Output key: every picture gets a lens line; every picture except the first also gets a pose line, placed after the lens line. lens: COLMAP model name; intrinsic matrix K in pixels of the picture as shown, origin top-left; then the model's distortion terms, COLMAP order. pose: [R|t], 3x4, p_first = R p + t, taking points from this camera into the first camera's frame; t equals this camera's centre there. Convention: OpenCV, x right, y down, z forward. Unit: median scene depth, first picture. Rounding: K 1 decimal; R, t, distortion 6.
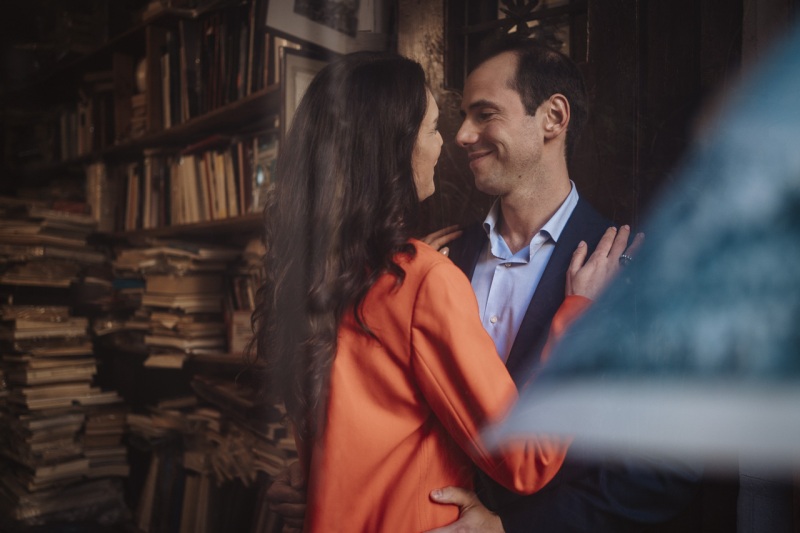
lens RADIAL K [[822.2, 0, 401.0], [0, 822.2, 266.4], [0, 0, 1]] dist [0.005679, 0.000000]
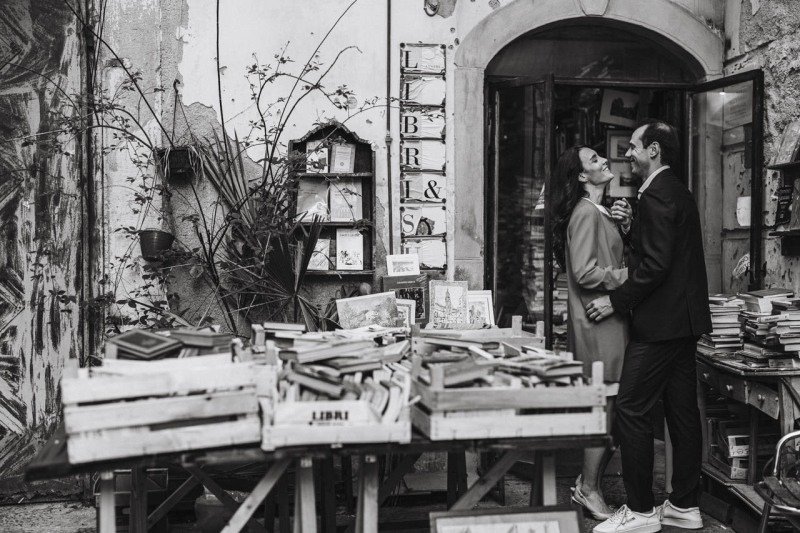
lens RADIAL K [[1160.4, 0, 403.0], [0, 1160.4, 259.3], [0, 0, 1]] dist [0.016751, 0.000000]
pose [[0.812465, 0.014210, -0.582837, 1.346840], [0.003392, 0.999571, 0.029099, 0.053547], [0.583000, -0.025619, 0.812068, -2.200041]]
